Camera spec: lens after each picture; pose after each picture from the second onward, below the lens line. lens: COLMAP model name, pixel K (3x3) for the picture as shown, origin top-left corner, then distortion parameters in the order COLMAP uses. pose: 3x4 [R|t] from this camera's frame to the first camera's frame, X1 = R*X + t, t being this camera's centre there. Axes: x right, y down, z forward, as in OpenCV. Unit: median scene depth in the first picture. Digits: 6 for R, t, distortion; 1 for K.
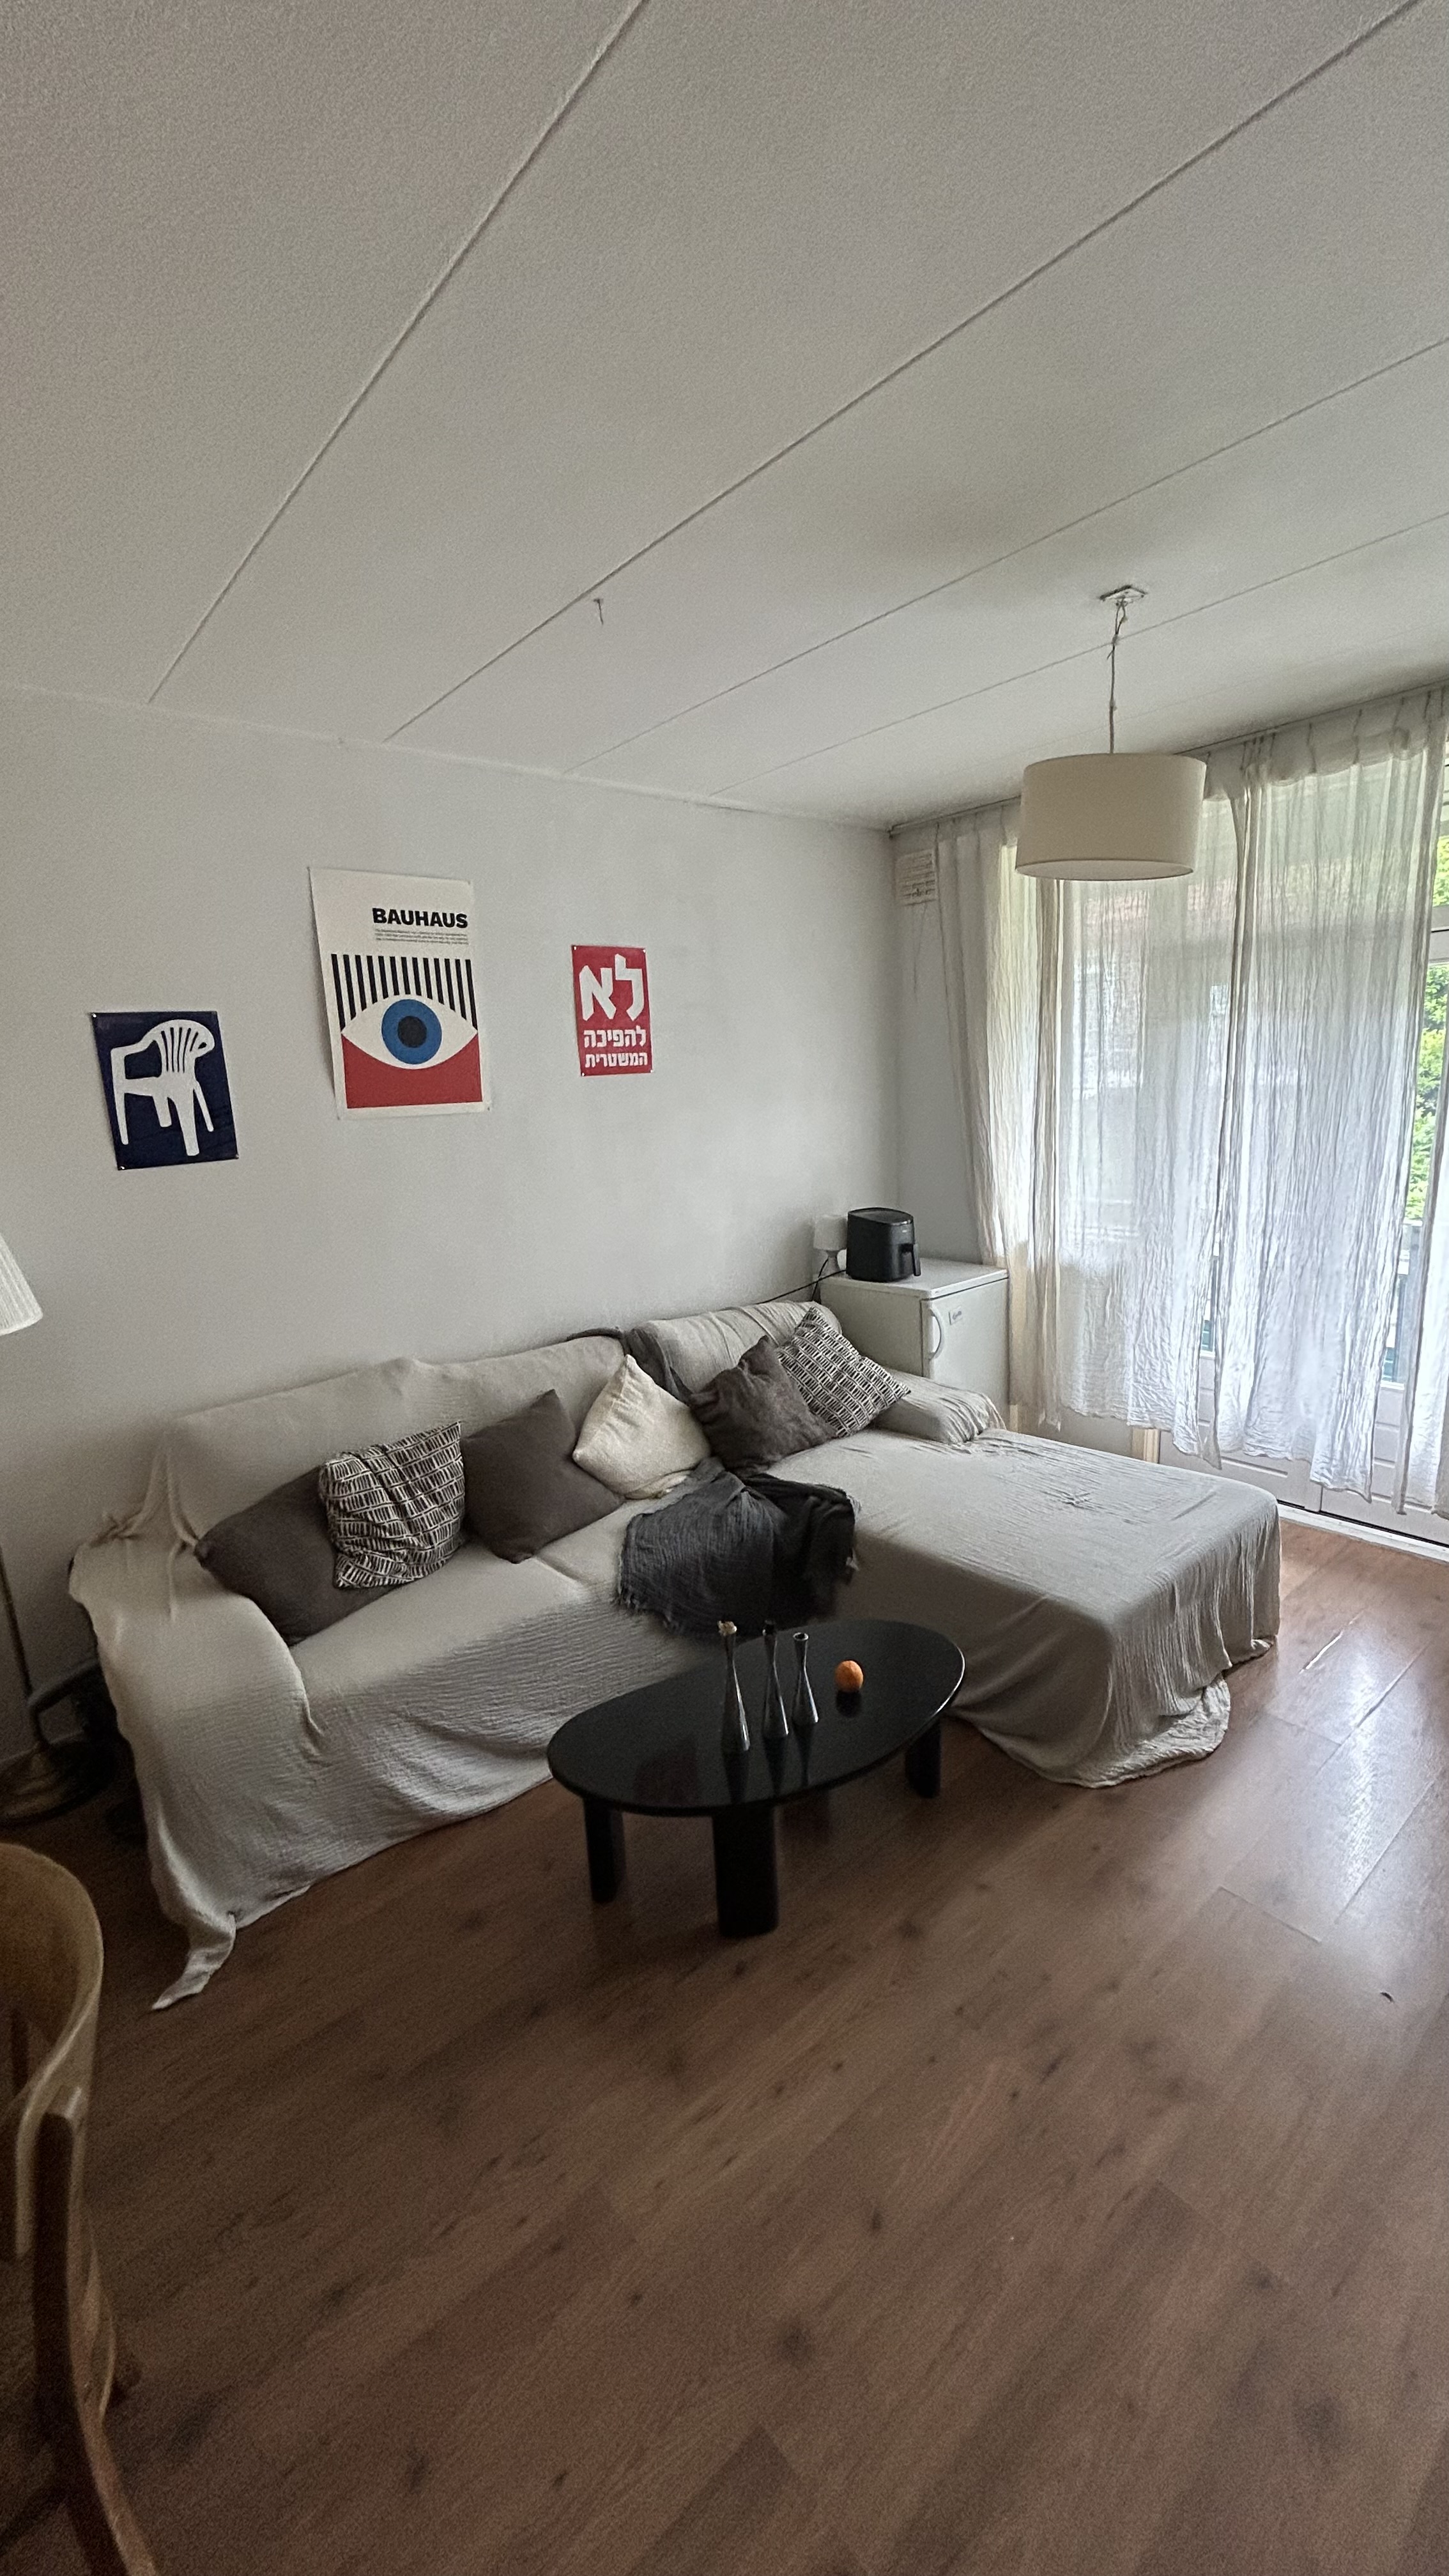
lens RADIAL K [[1031.5, 0, 709.8], [0, 1031.5, 1289.0], [0, 0, 1]] dist [-0.007587, 0.000177]
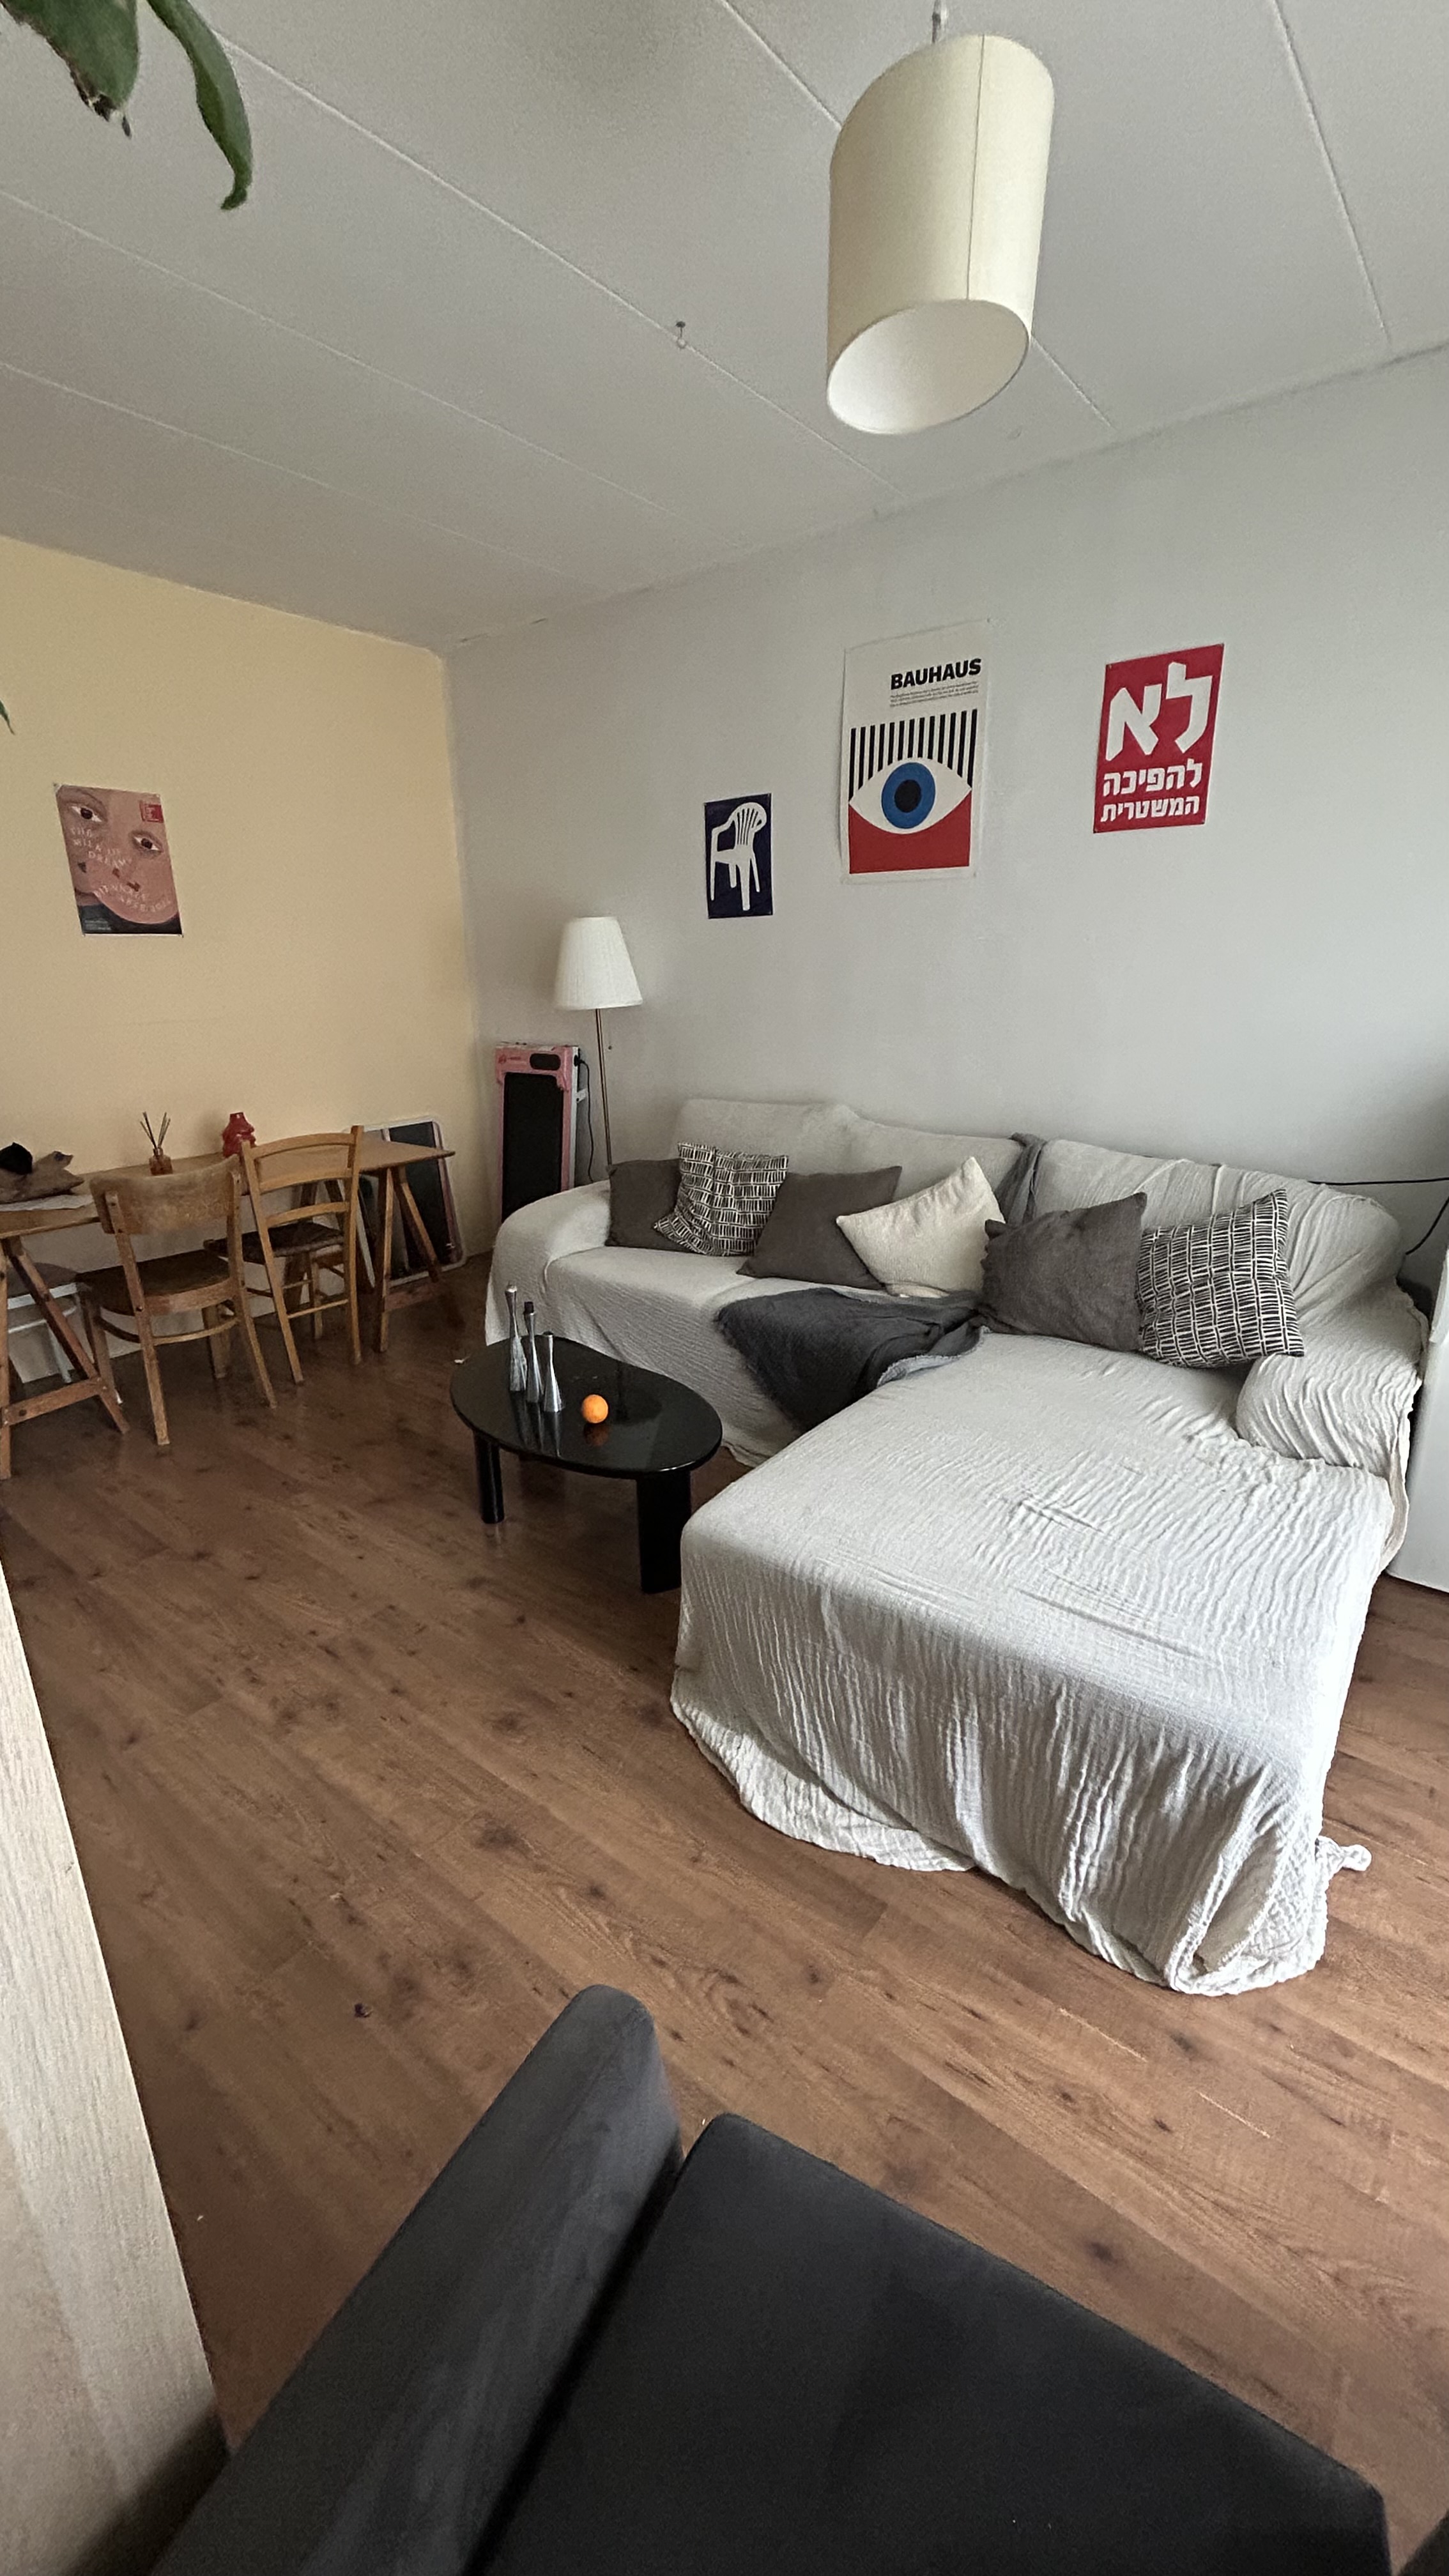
lens RADIAL K [[1031.5, 0, 714.2], [0, 1031.5, 1277.5], [0, 0, 1]] dist [-0.007587, 0.000177]
pose [[0.195939, 0.336427, -0.921100, 0.787527], [-0.193836, 0.934062, 0.299927, -0.068103], [0.961268, 0.119775, 0.248230, 0.604093]]
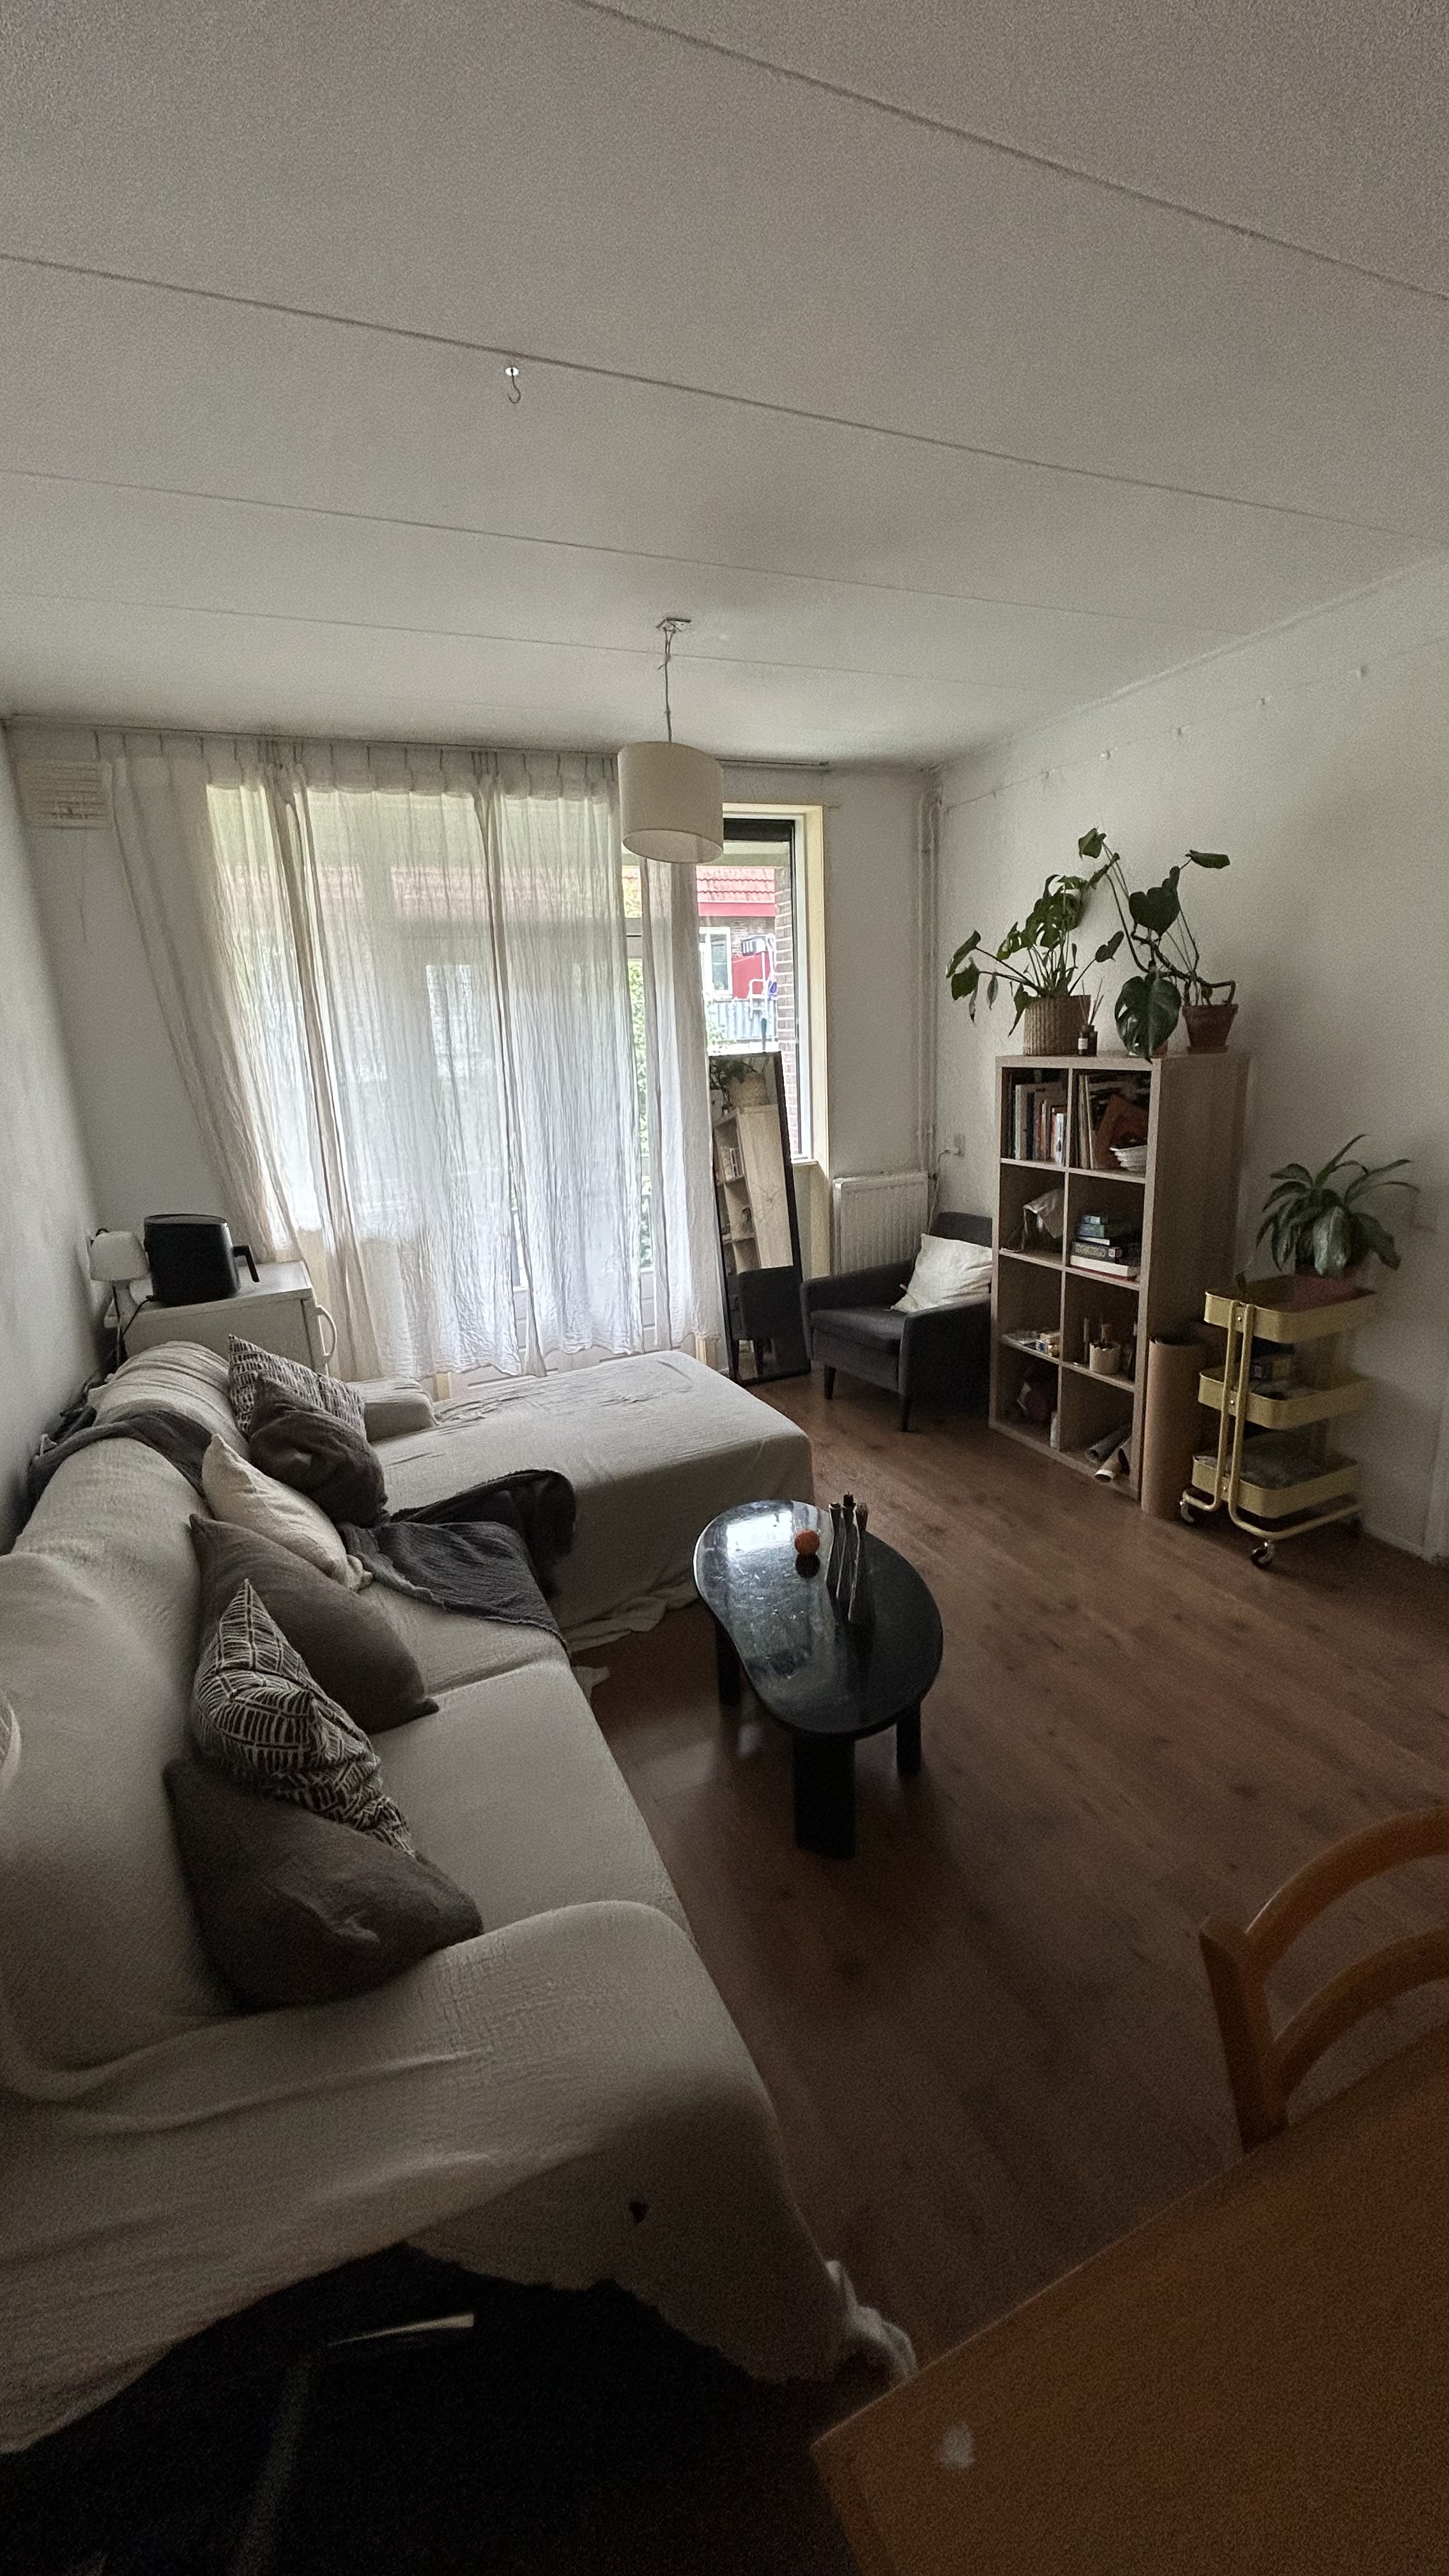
lens RADIAL K [[1031.5, 0, 716.4], [0, 1031.5, 1301.5], [0, 0, 1]] dist [-0.007587, 0.000177]
pose [[0.270024, -0.211432, 0.939353, -0.640923], [0.231951, 0.961145, 0.149661, -0.047221], [-0.934498, 0.177471, 0.308574, 0.504374]]
